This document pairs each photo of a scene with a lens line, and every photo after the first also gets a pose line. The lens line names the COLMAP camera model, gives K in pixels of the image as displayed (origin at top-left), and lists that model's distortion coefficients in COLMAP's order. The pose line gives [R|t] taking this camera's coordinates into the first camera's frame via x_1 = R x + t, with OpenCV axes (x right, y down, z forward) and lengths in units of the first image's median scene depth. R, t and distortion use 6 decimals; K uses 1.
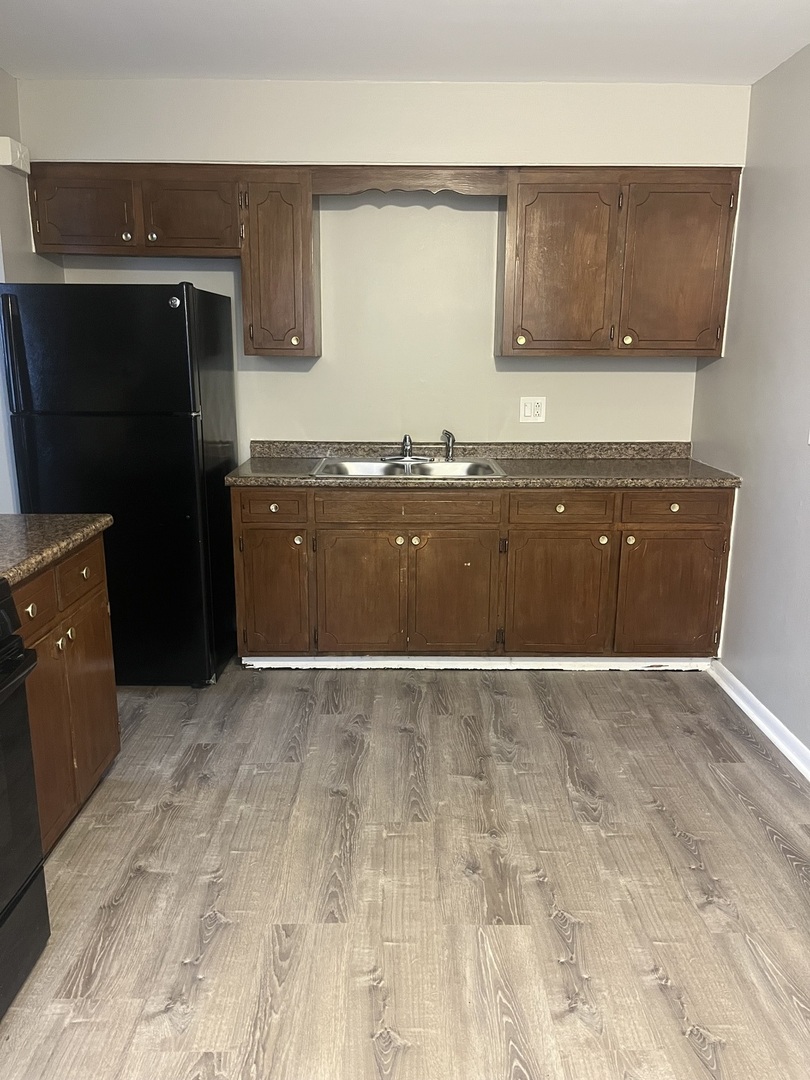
lens RADIAL K [[825.7, 0, 405.3], [0, 825.7, 540.2], [0, 0, 1]] dist [0.041307, -0.050351]
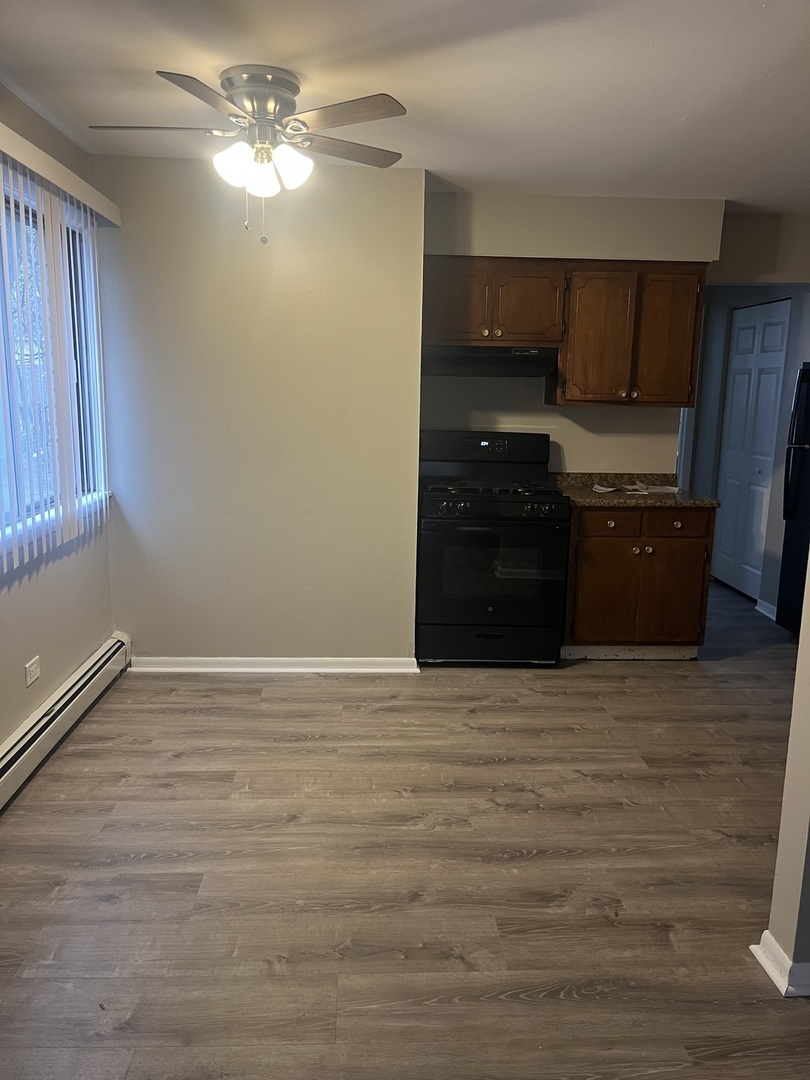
lens RADIAL K [[825.7, 0, 406.7], [0, 825.7, 541.9], [0, 0, 1]] dist [0.041307, -0.050351]
pose [[0.047557, 0.178254, -0.982835, 1.564983], [-0.244558, 0.956079, 0.161568, -0.082672], [0.968468, 0.232677, 0.089061, 0.318124]]
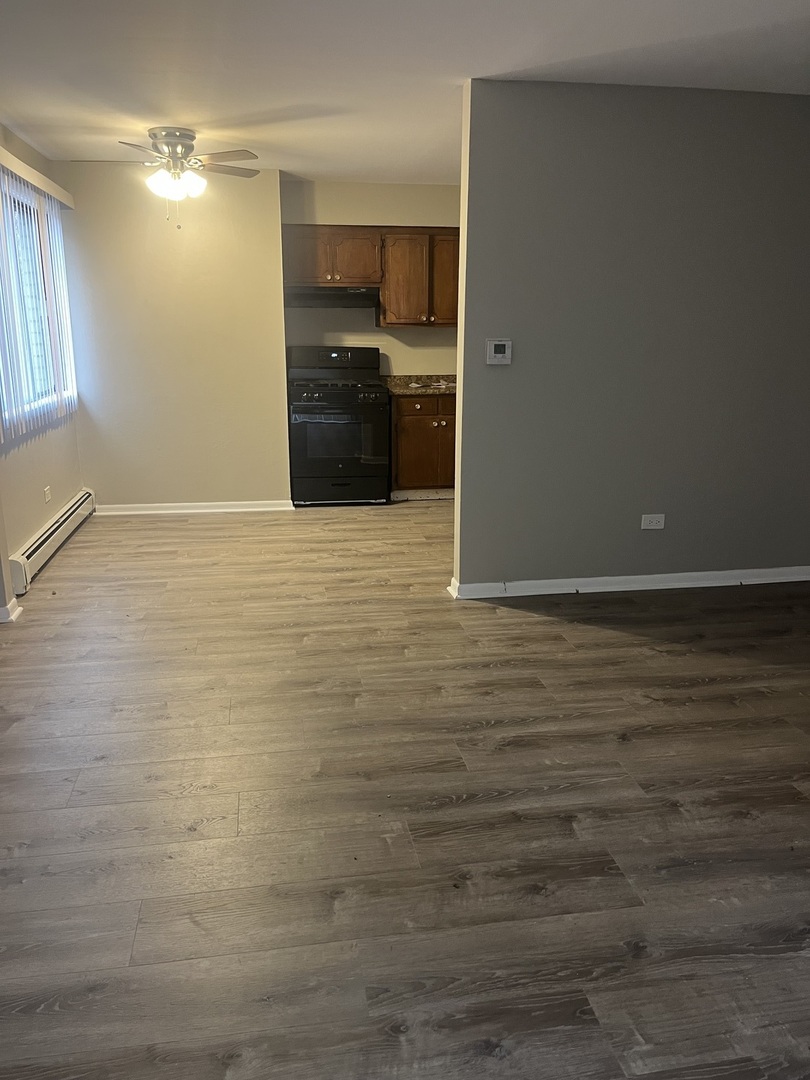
lens RADIAL K [[825.7, 0, 404.0], [0, 825.7, 537.1], [0, 0, 1]] dist [0.041307, -0.050351]
pose [[0.165042, 0.240288, -0.956568, 2.634114], [-0.224566, 0.953549, 0.200784, -0.059917], [0.960381, 0.181675, 0.211336, 0.367312]]
